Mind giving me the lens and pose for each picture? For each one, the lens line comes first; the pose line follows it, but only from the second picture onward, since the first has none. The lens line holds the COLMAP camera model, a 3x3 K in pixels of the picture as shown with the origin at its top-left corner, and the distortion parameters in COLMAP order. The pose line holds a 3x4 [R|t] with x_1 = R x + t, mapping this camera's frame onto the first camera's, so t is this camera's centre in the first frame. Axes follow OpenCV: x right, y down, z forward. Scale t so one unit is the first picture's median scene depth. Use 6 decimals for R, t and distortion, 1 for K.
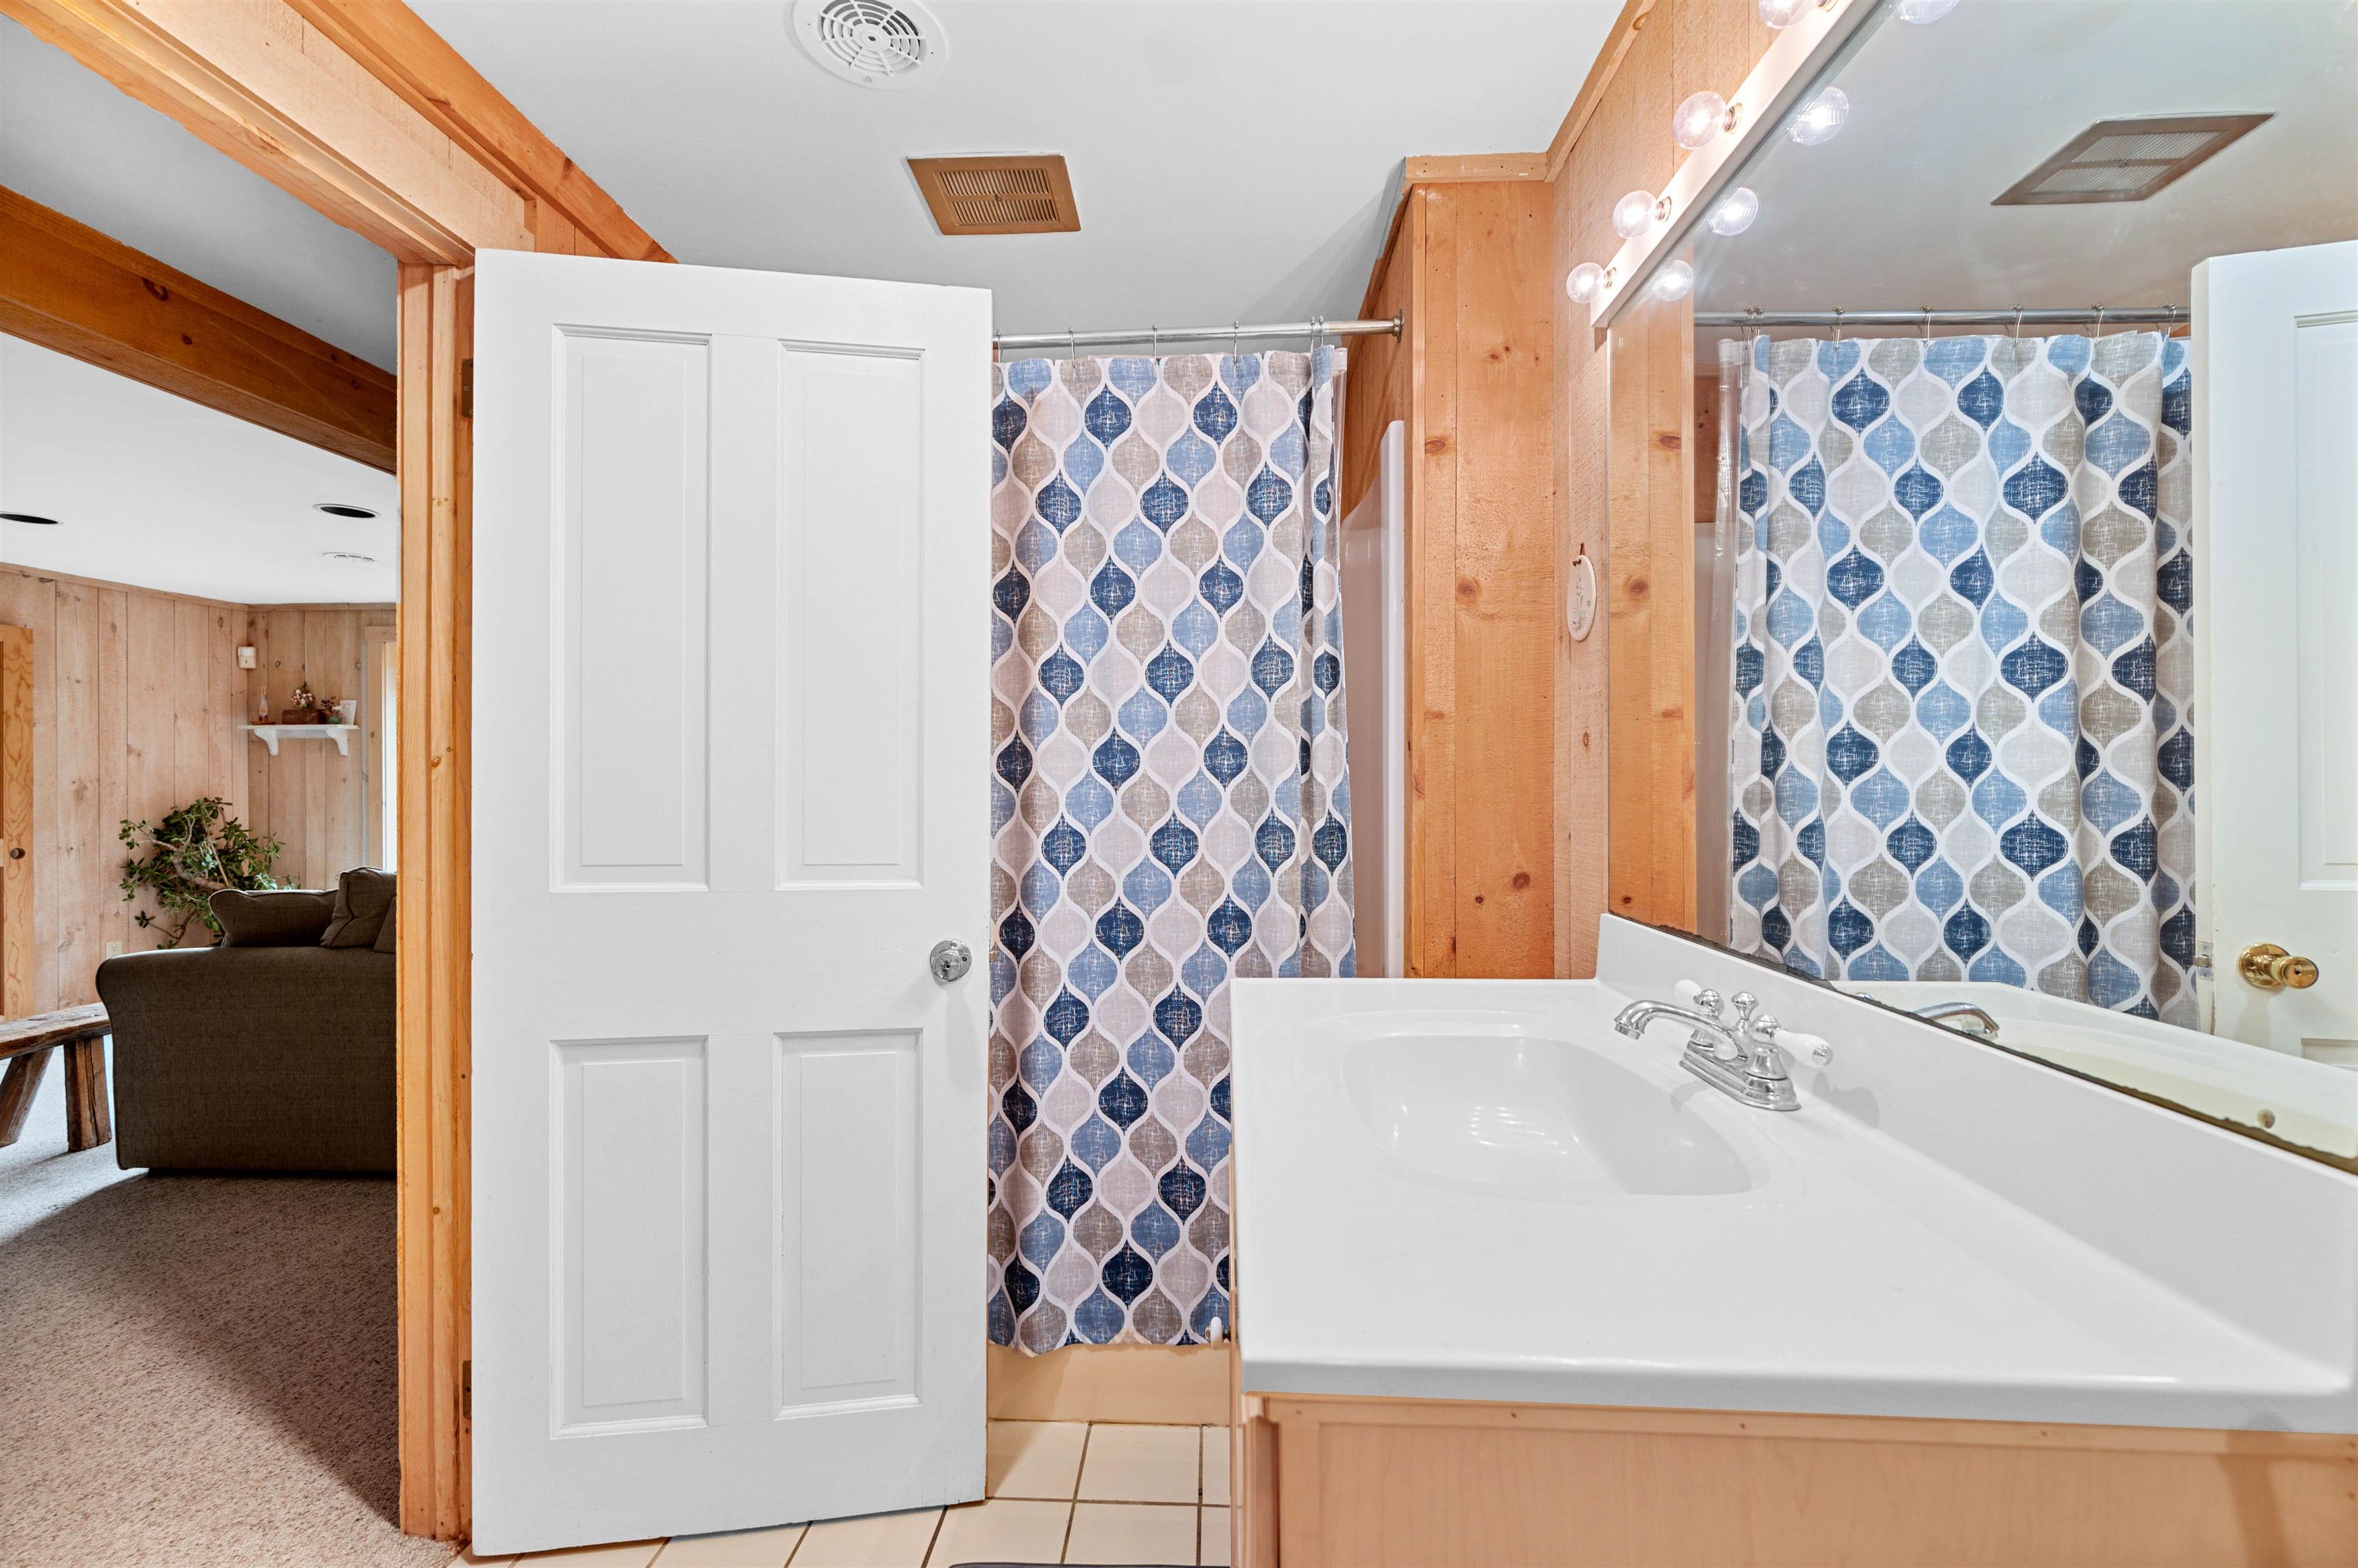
lens RADIAL K [[949.7, 0, 1179.0], [0, 949.7, 784.0], [0, 0, 1]] dist [-0.000820, 0.000045]
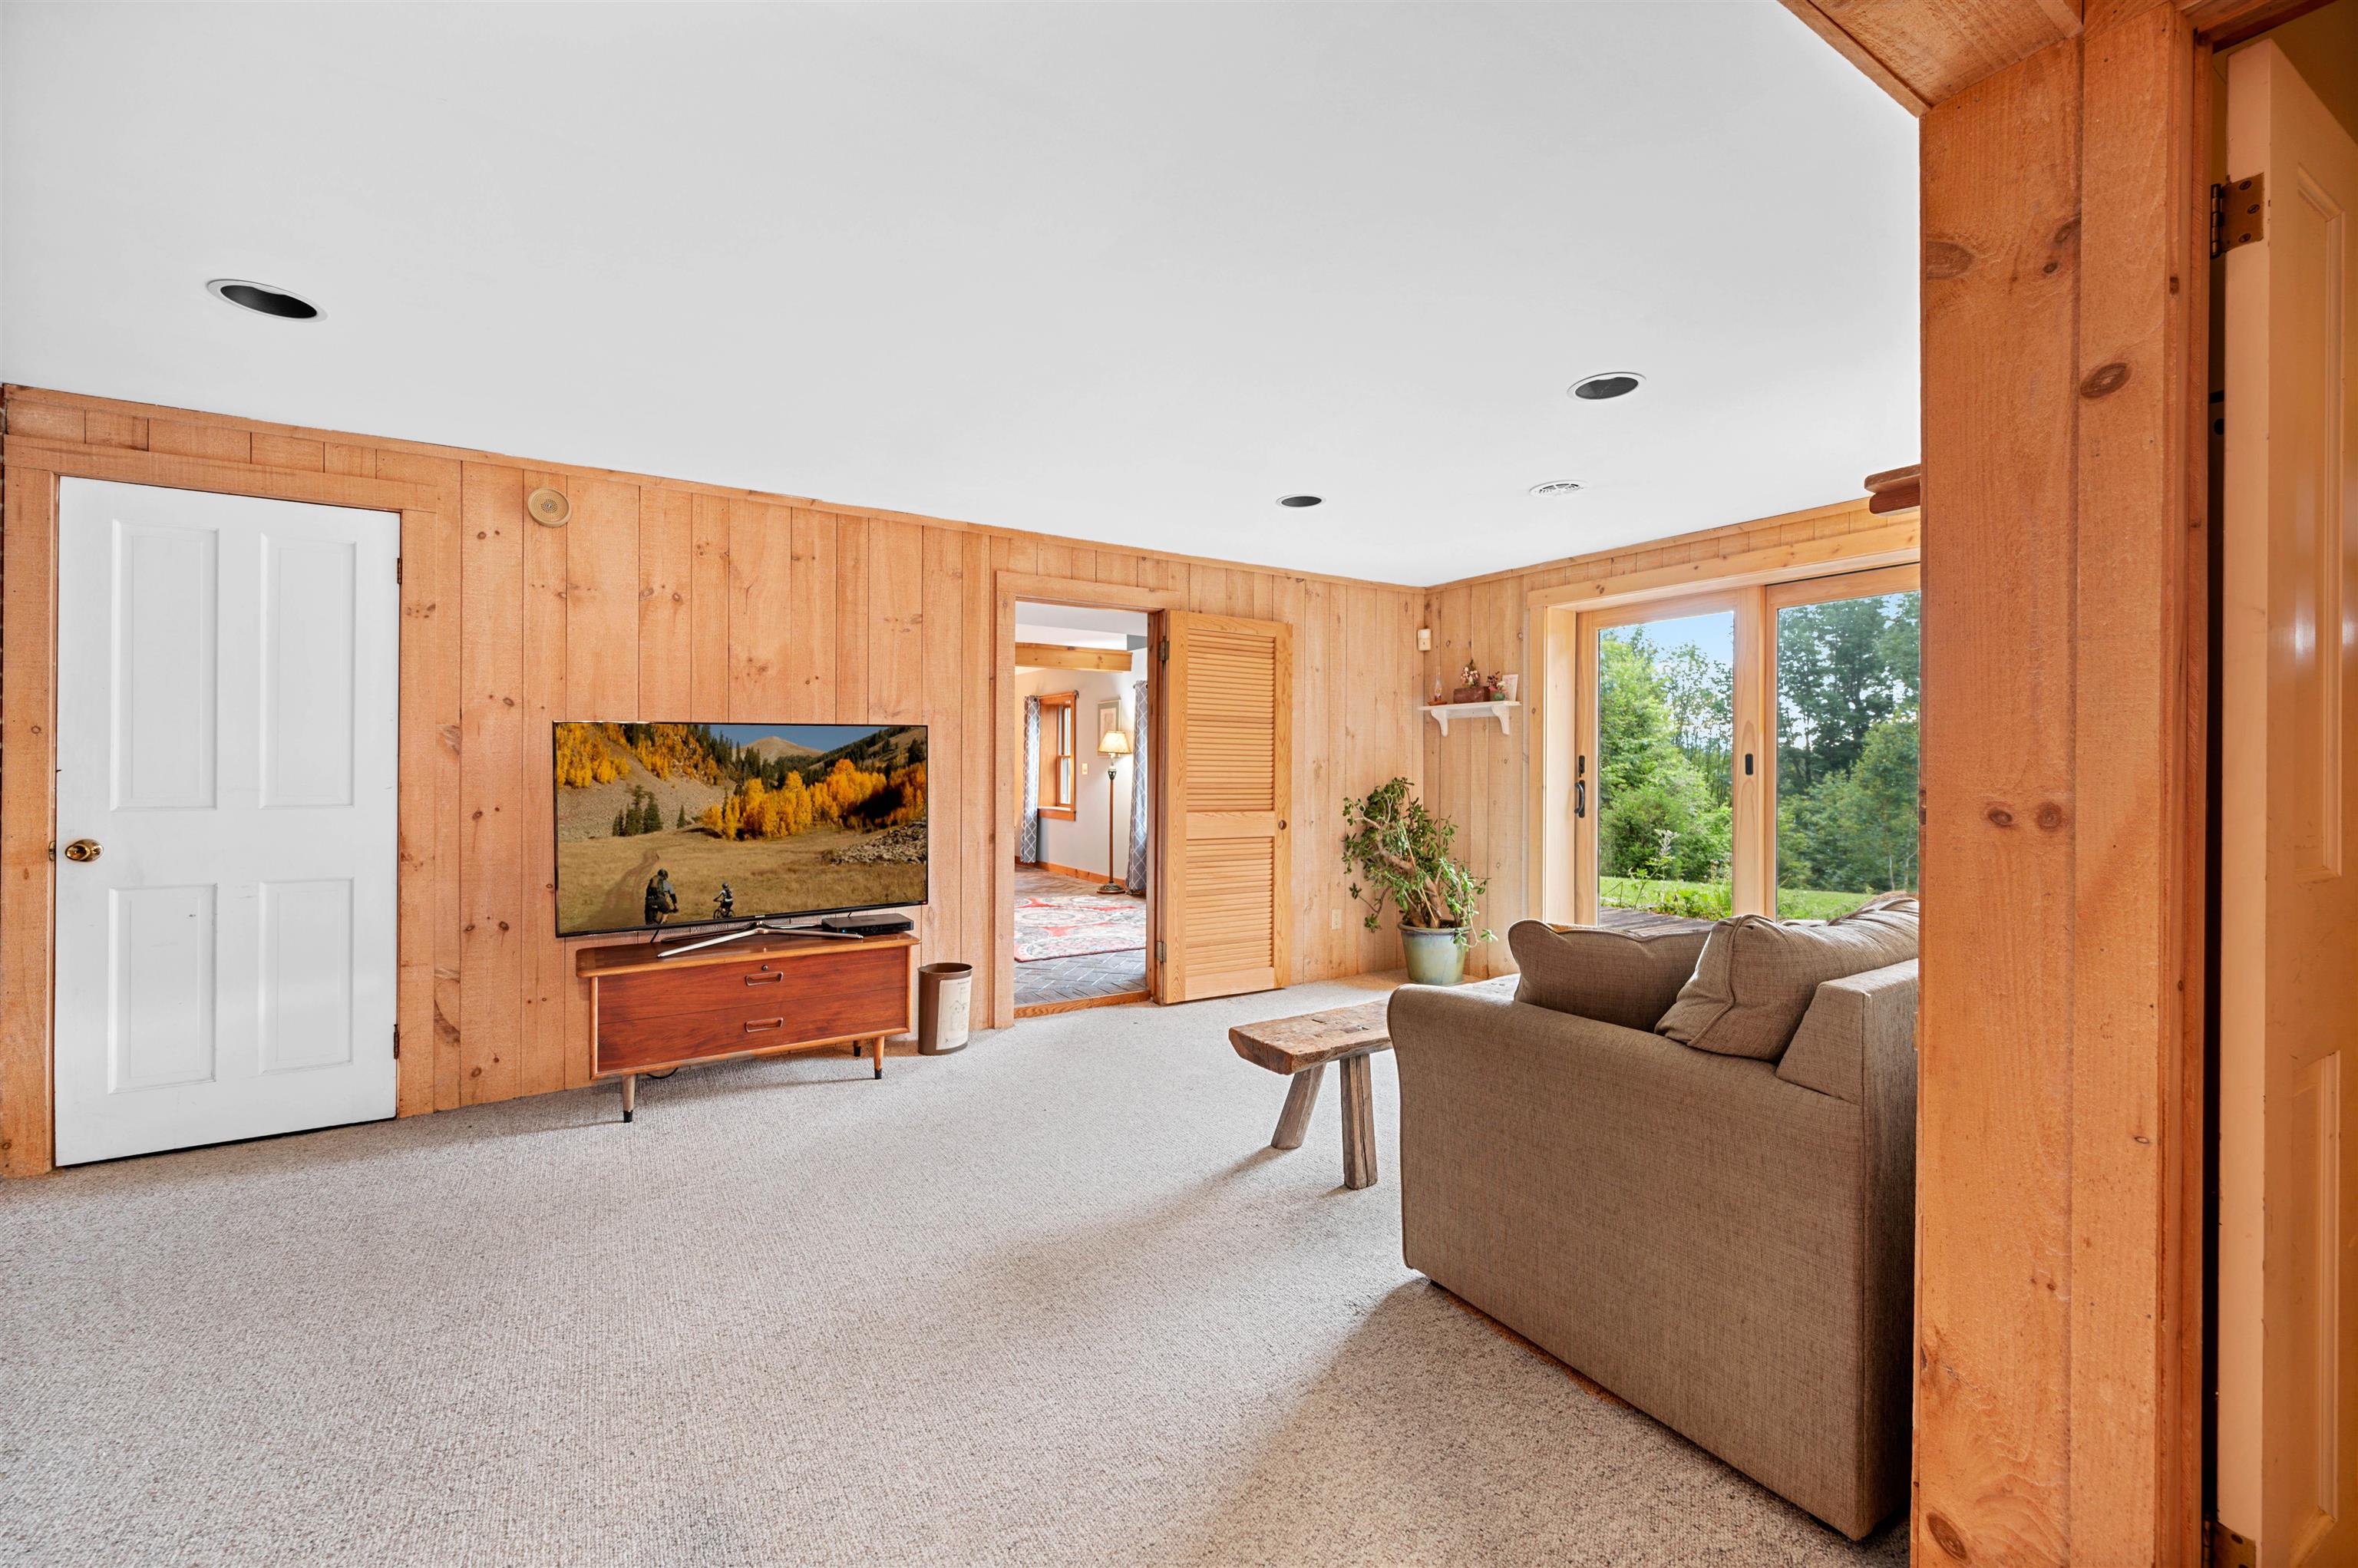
lens RADIAL K [[931.8, 0, 1179.1], [0, 931.8, 772.9], [0, 0, 1]] dist [-0.000856, -0.000067]
pose [[0.572154, 0.013604, -0.820033, -0.343336], [-0.009336, 0.999906, 0.010074, 0.001563], [0.820093, 0.001892, 0.572227, 0.236220]]
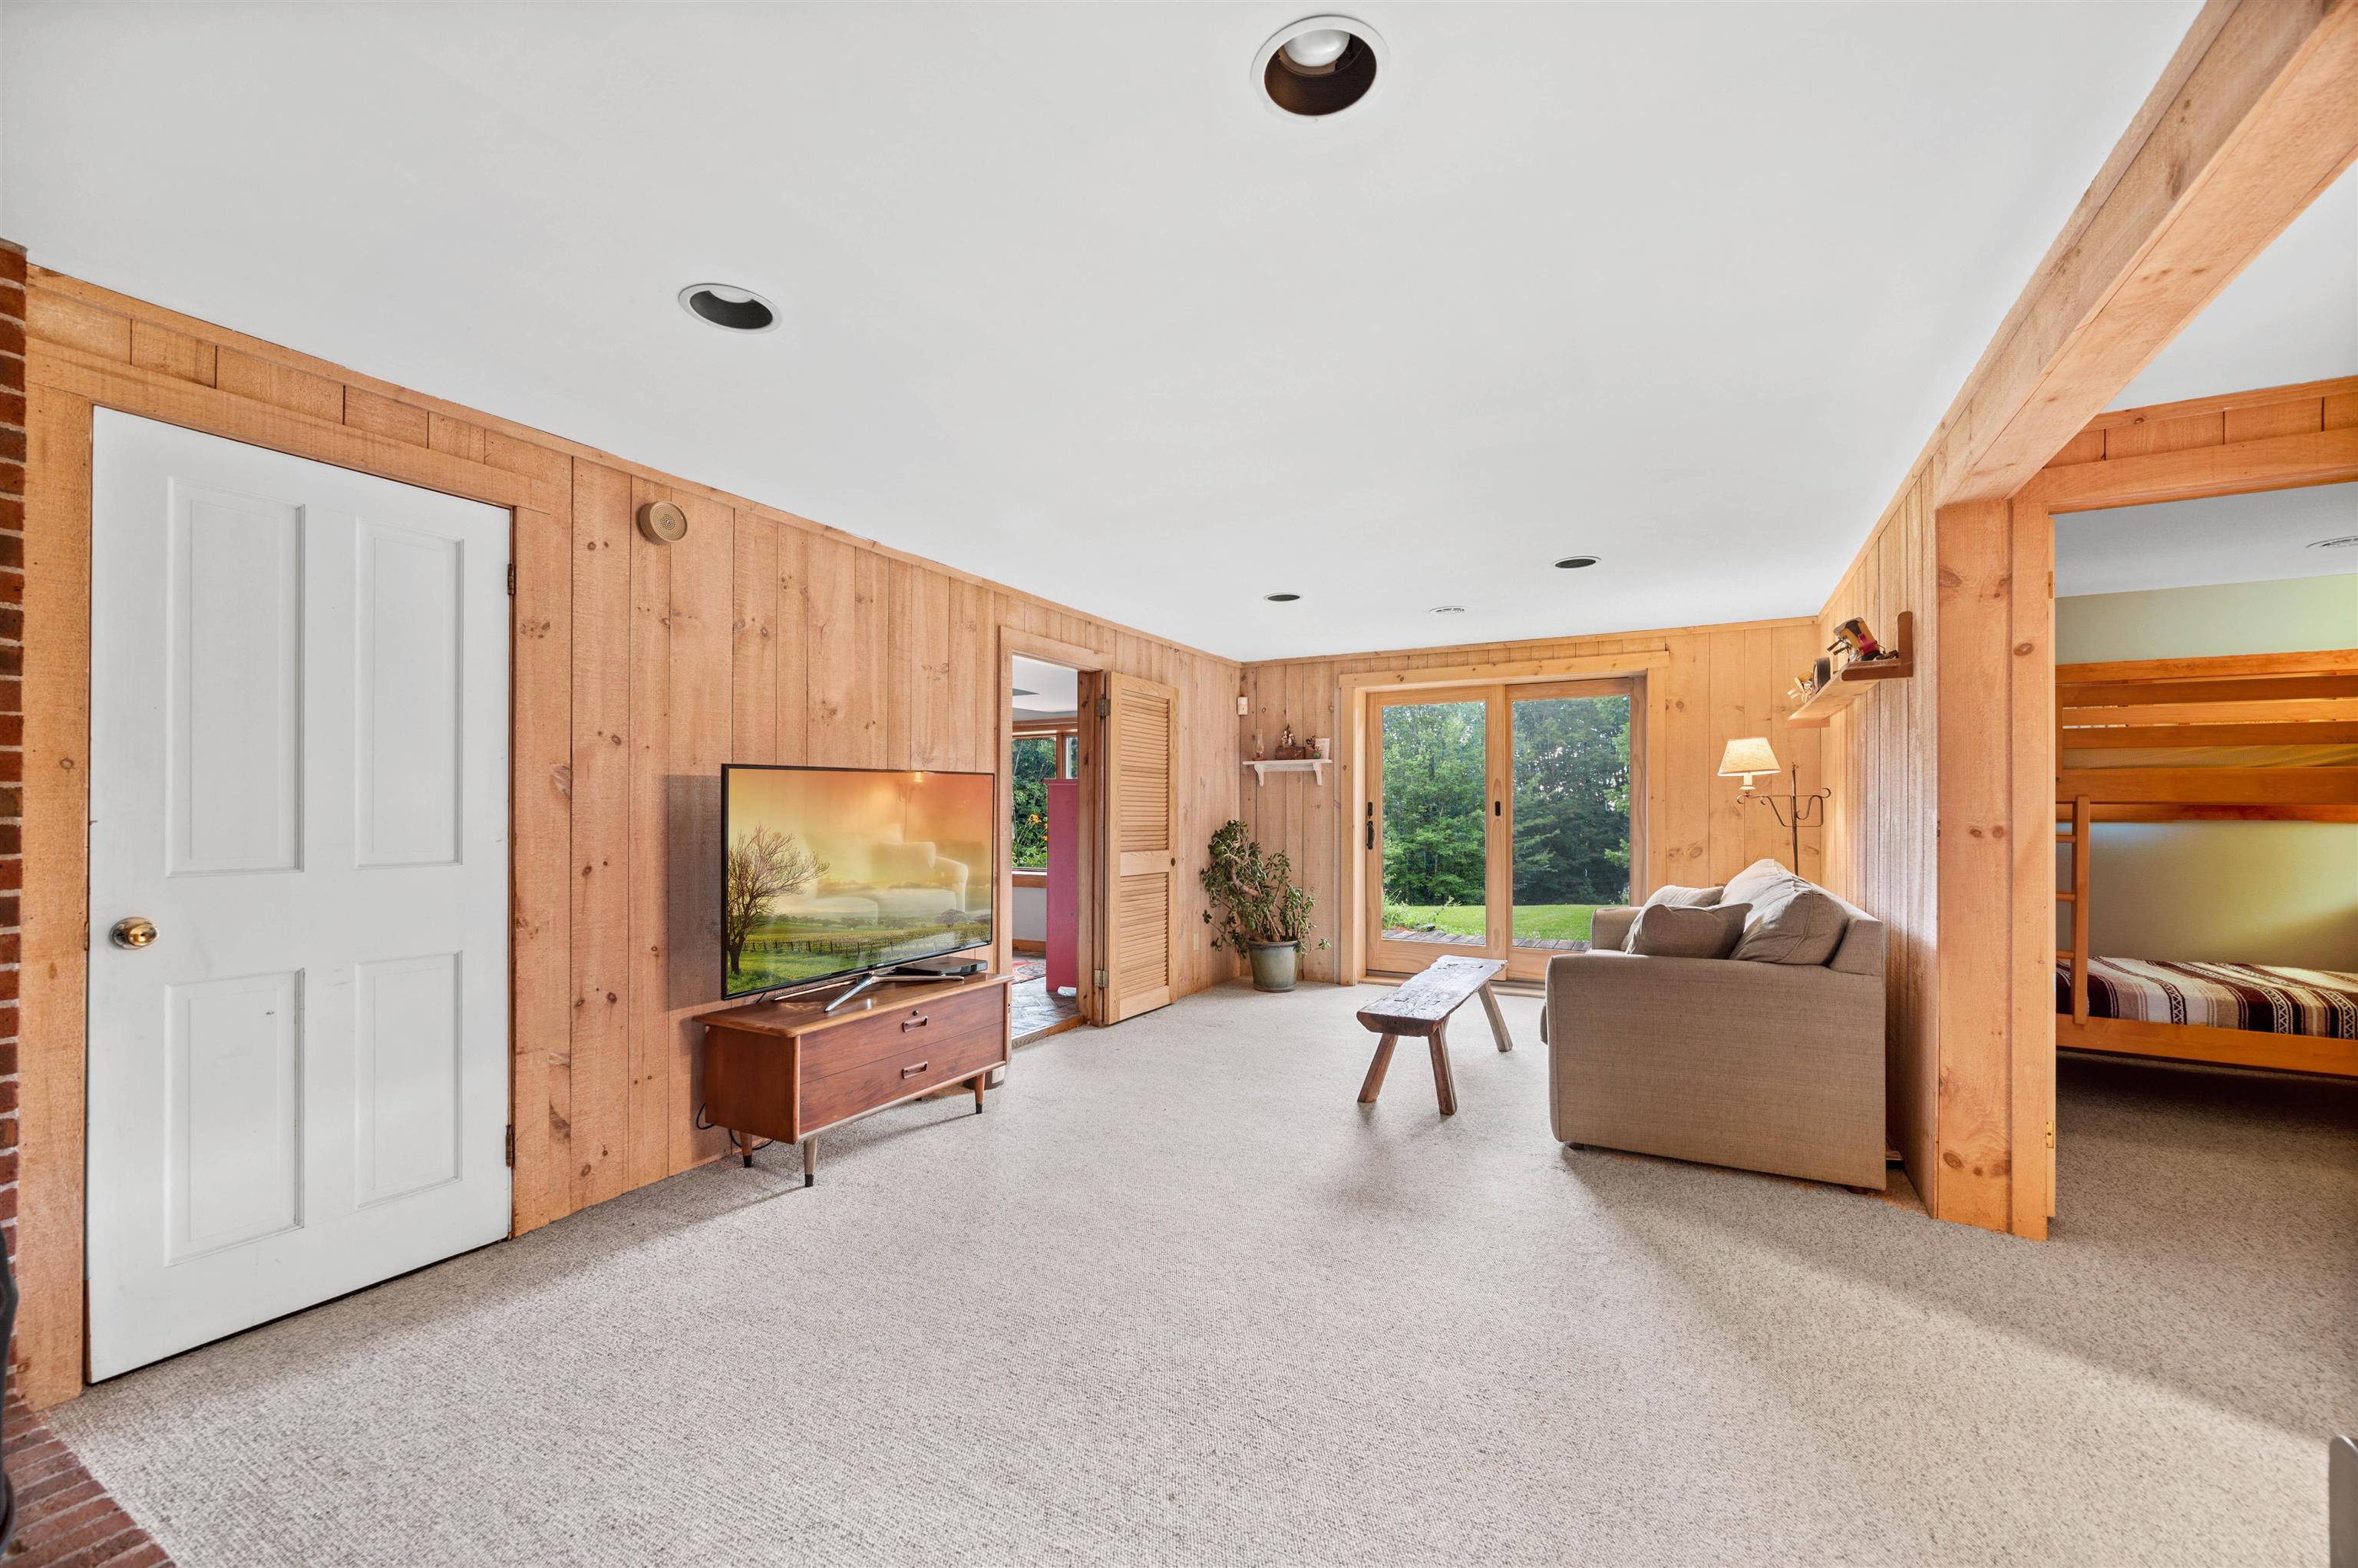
lens RADIAL K [[930.4, 0, 1166.0], [0, 930.4, 818.2], [0, 0, 1]] dist [0.000167, -0.000022]
pose [[0.897274, 0.008965, -0.441382, -0.590912], [-0.006707, 0.999955, 0.006677, 0.004489], [0.441422, -0.003031, 0.897294, -0.129907]]
